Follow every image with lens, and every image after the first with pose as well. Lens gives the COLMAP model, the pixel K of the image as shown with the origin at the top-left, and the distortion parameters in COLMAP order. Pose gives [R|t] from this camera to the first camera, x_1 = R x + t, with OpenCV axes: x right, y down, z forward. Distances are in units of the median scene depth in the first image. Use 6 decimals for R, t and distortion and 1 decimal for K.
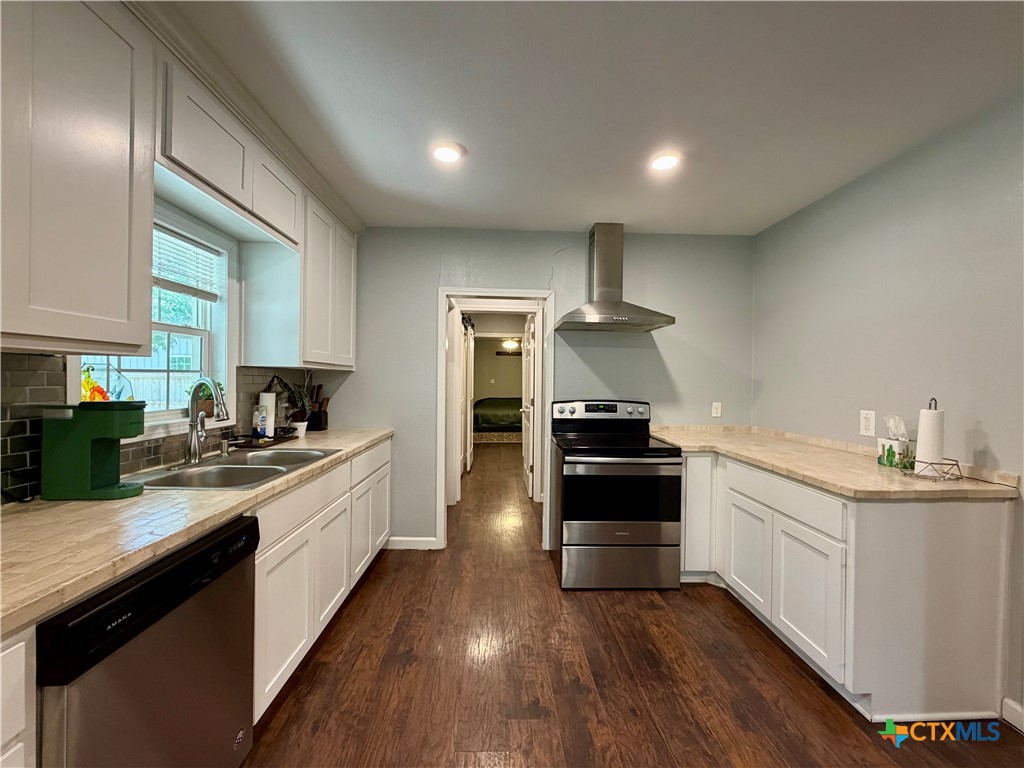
lens RADIAL K [[407.3, 0, 511.5], [0, 407.3, 386.8], [0, 0, 1]] dist [-0.001149, 0.000071]
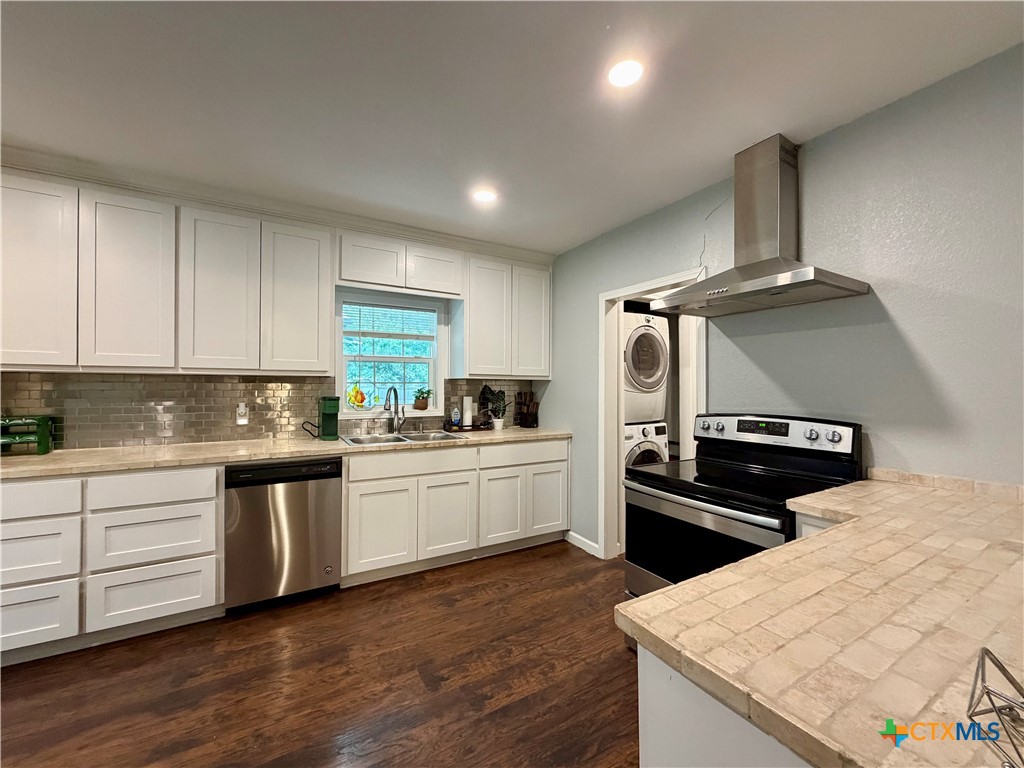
lens RADIAL K [[407.3, 0, 507.7], [0, 407.3, 383.1], [0, 0, 1]] dist [-0.001149, 0.000071]
pose [[0.476934, -0.017000, -0.878775, 0.608152], [-0.009844, 0.999647, -0.024681, 0.001510], [0.878884, 0.020422, 0.476598, 0.332990]]
